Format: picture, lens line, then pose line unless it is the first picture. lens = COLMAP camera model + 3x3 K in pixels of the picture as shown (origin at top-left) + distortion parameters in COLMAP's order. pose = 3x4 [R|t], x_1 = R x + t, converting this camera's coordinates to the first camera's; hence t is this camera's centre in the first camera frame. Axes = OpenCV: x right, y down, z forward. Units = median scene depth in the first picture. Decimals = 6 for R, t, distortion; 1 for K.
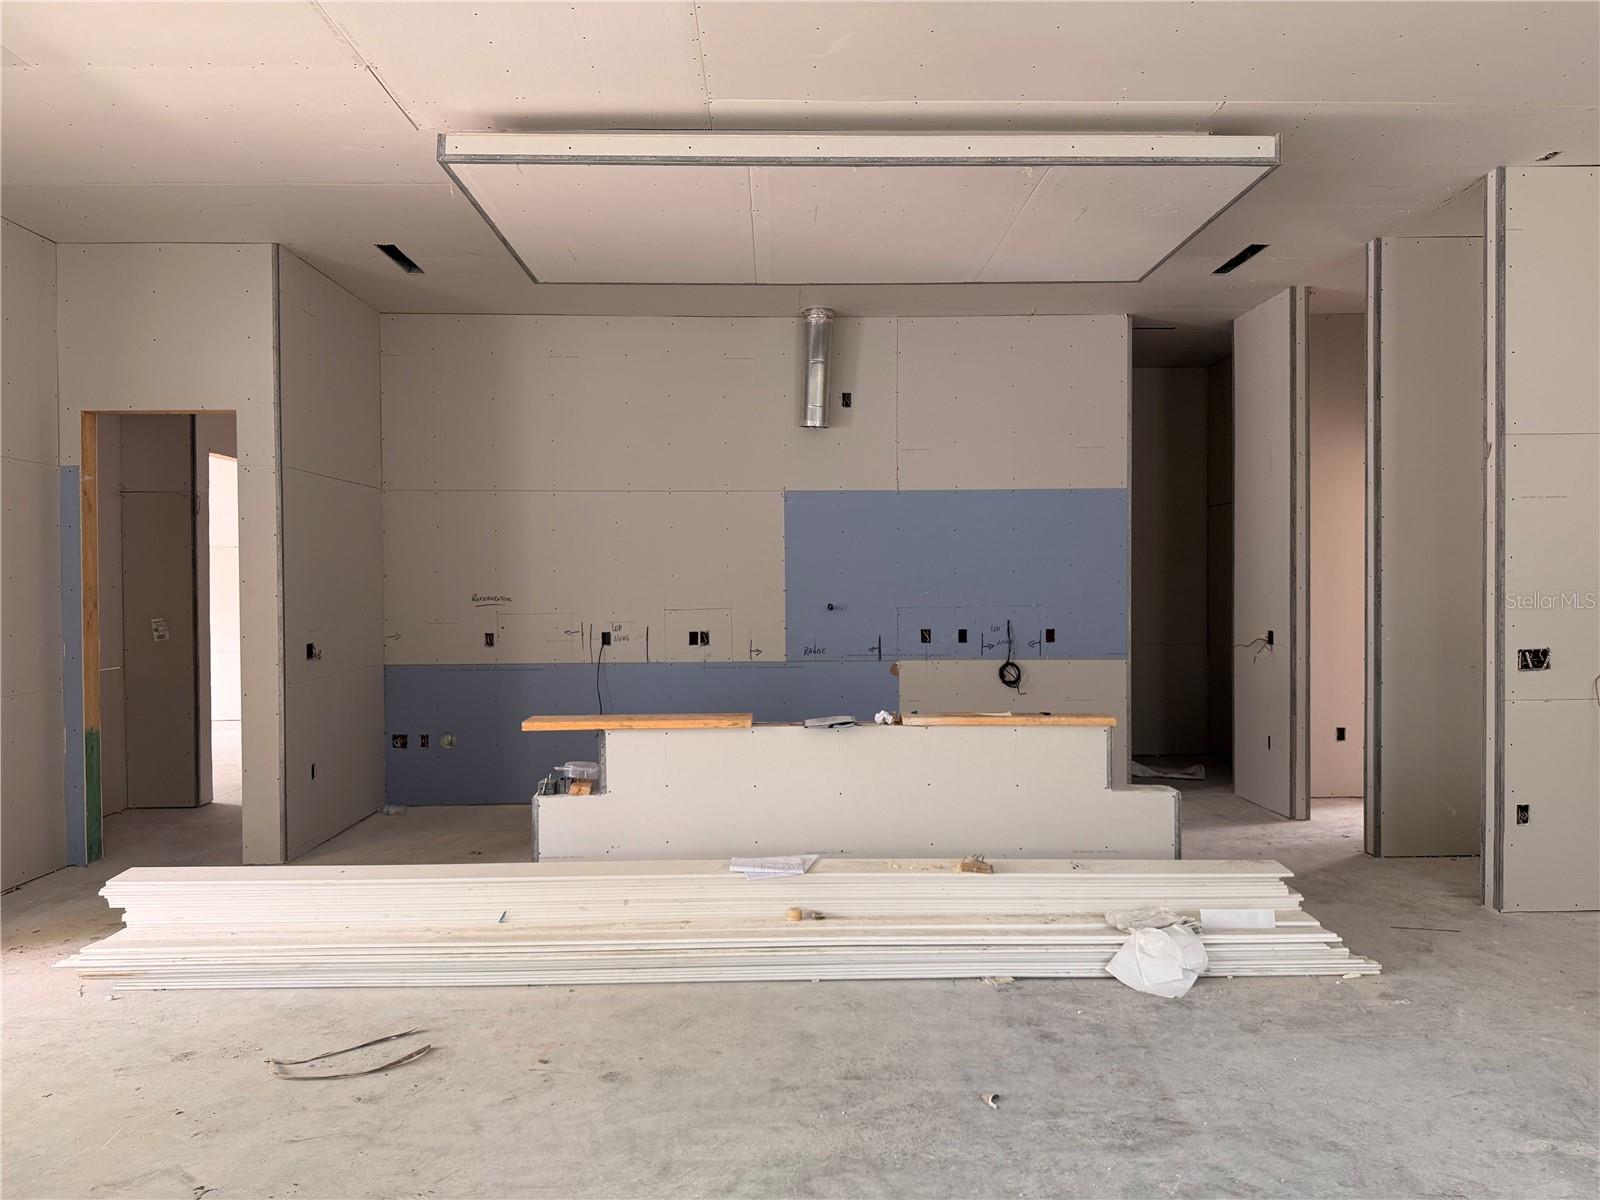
lens RADIAL K [[1122.9, 0, 801.9], [0, 1122.9, 604.1], [0, 0, 1]] dist [0.074258, -0.105740]
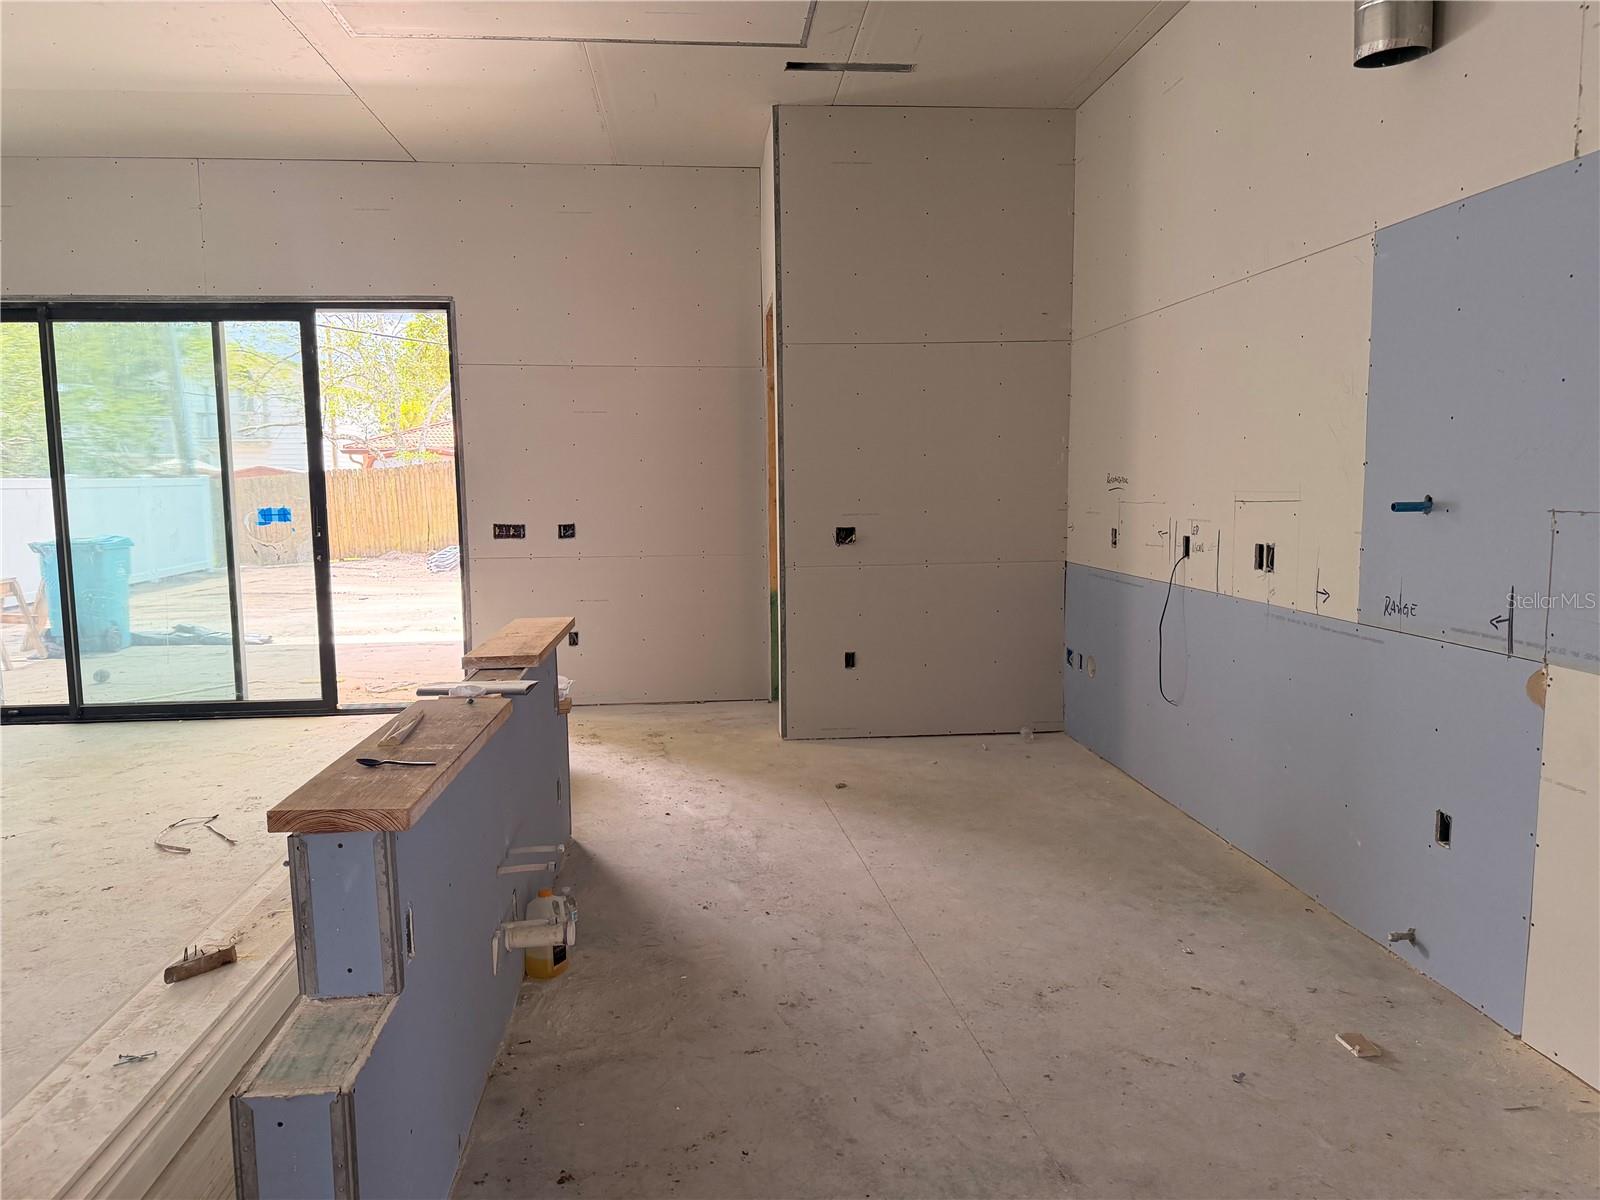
lens RADIAL K [[1122.9, 0, 801.9], [0, 1122.9, 604.1], [0, 0, 1]] dist [0.074258, -0.105740]
pose [[0.059060, 0.112841, -0.991856, 0.419539], [-0.008072, 0.993612, 0.112560, -0.005536], [0.998222, 0.001358, 0.059594, 0.754329]]
